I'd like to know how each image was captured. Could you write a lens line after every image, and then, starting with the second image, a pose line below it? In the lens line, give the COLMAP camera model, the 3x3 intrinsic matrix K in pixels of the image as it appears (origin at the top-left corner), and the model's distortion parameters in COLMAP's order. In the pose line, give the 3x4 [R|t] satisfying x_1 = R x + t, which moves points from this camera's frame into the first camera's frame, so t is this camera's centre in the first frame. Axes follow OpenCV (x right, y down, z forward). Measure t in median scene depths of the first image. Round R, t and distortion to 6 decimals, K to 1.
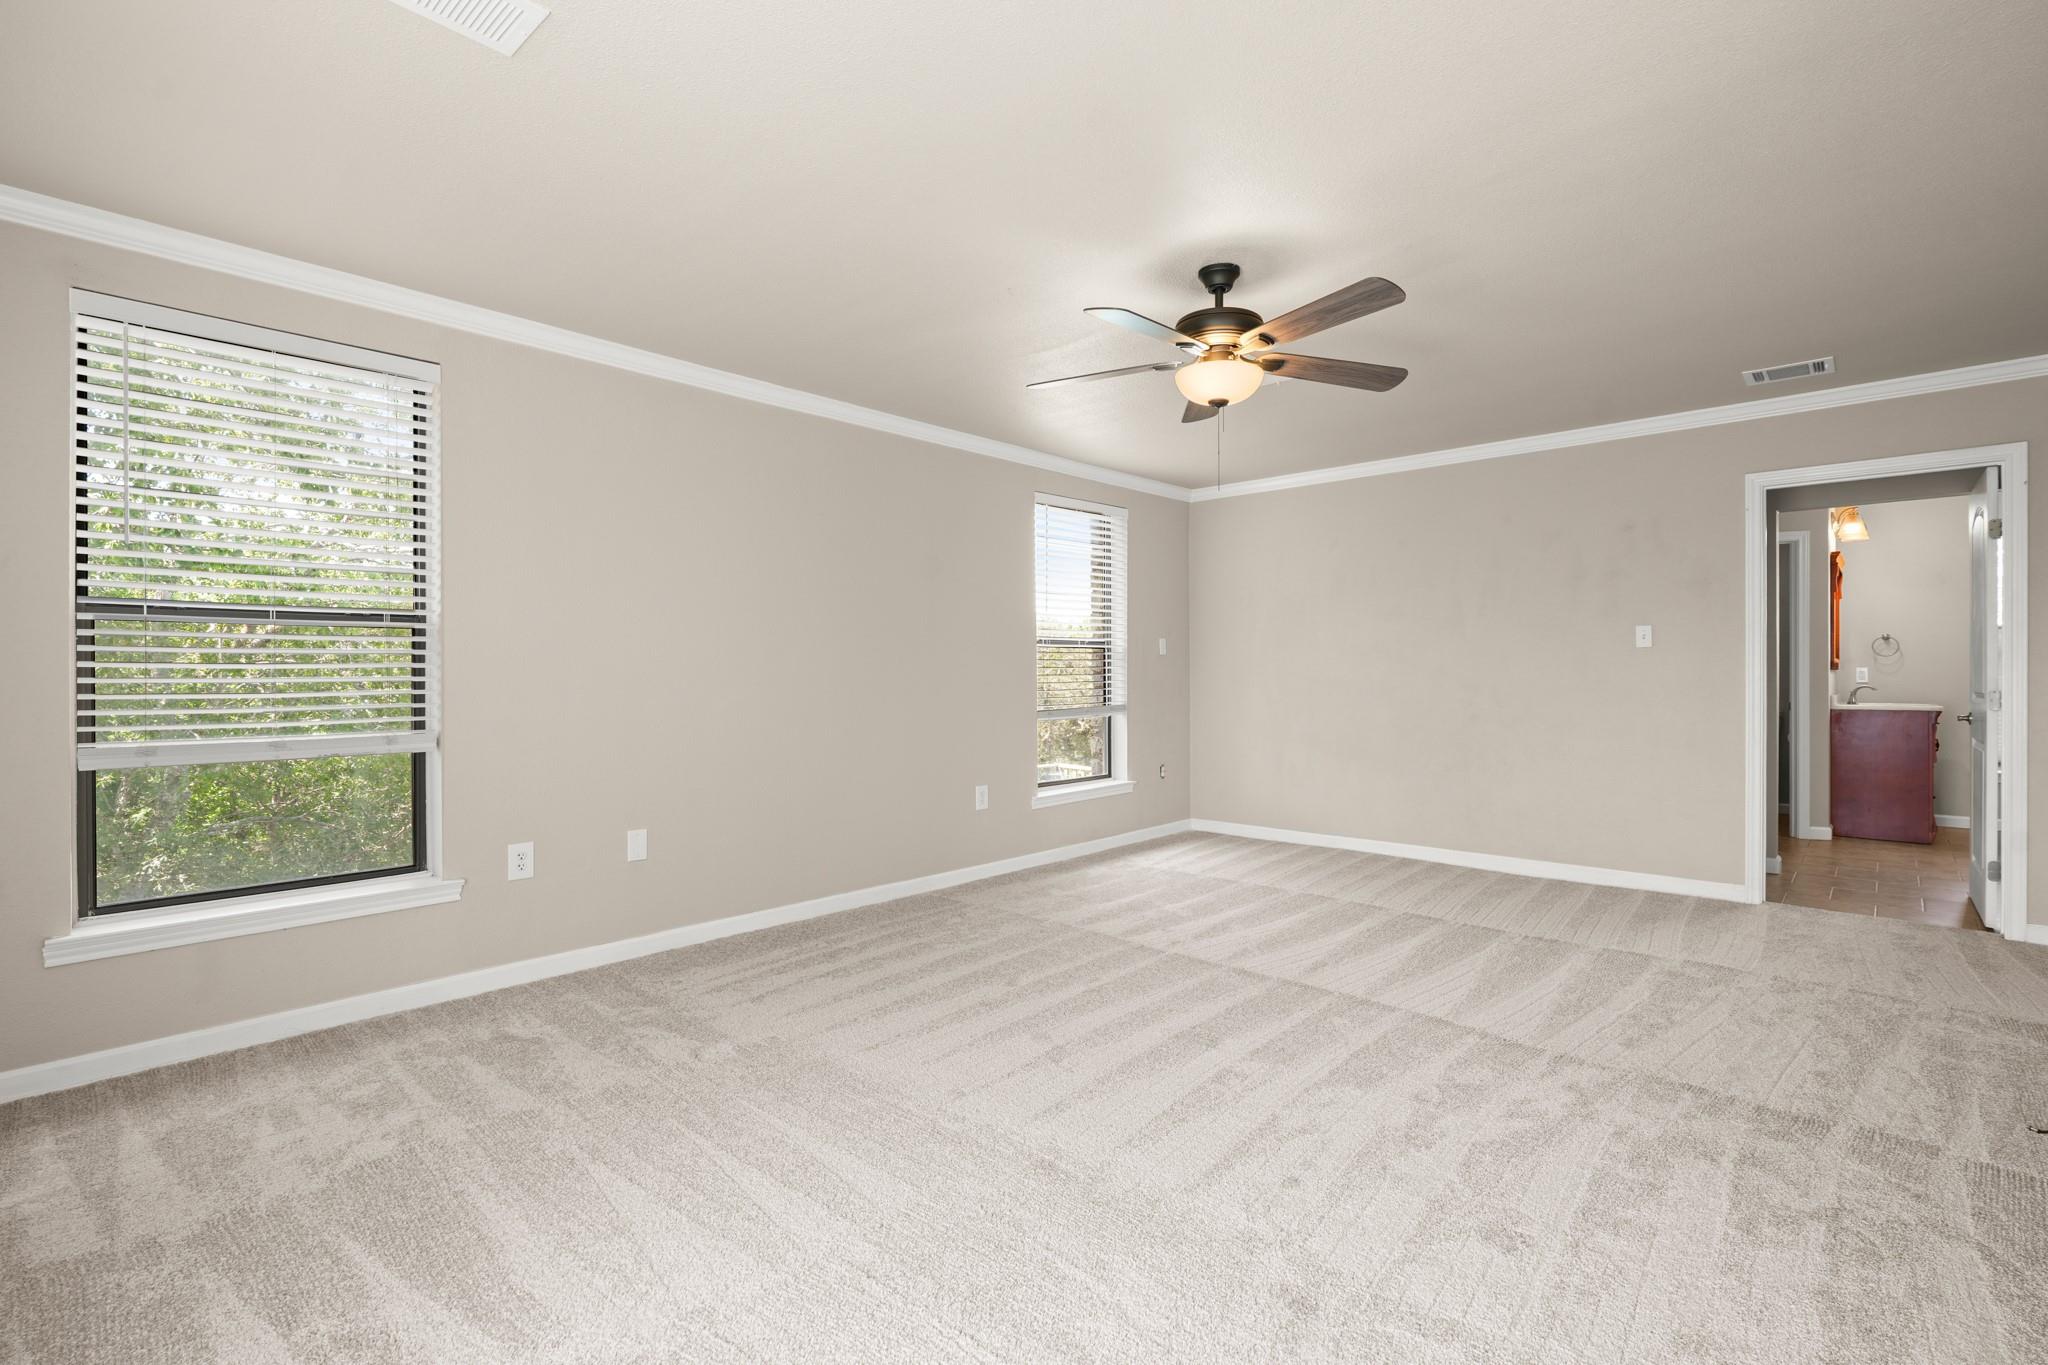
lens RADIAL K [[921.3, 0, 1017.9], [0, 921.3, 689.3], [0, 0, 1]] dist [0.000821, -0.000645]
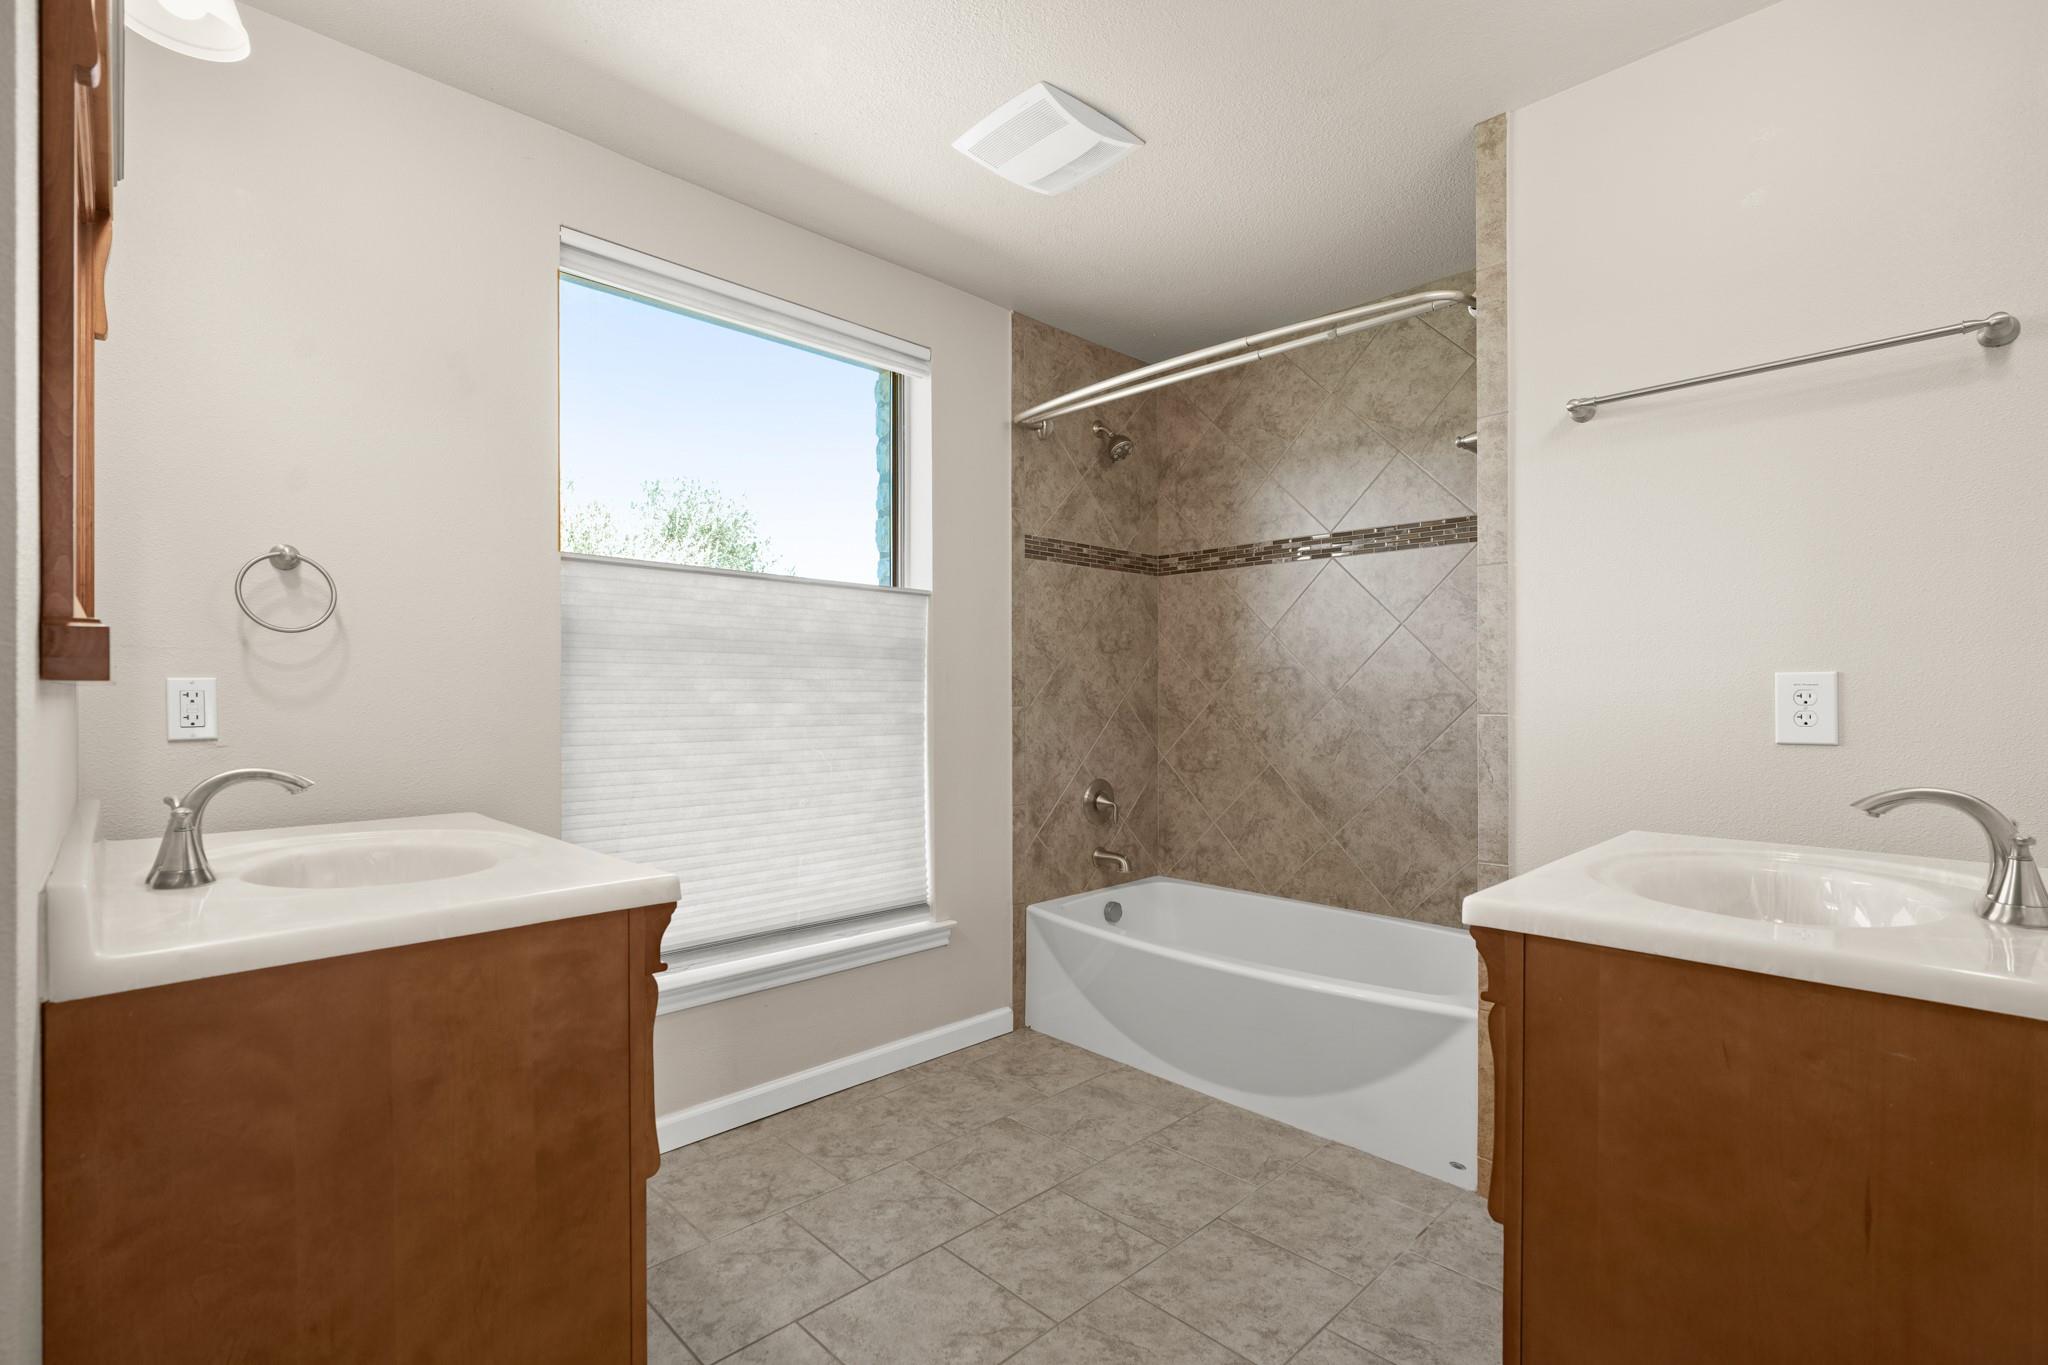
lens RADIAL K [[921.3, 0, 1017.9], [0, 921.3, 689.3], [0, 0, 1]] dist [0.000821, -0.000645]
pose [[0.048318, 0.001377, 0.998831, 0.710224], [0.005922, 0.999981, -0.001665, -0.018425], [-0.998814, 0.005995, 0.048309, 0.800452]]
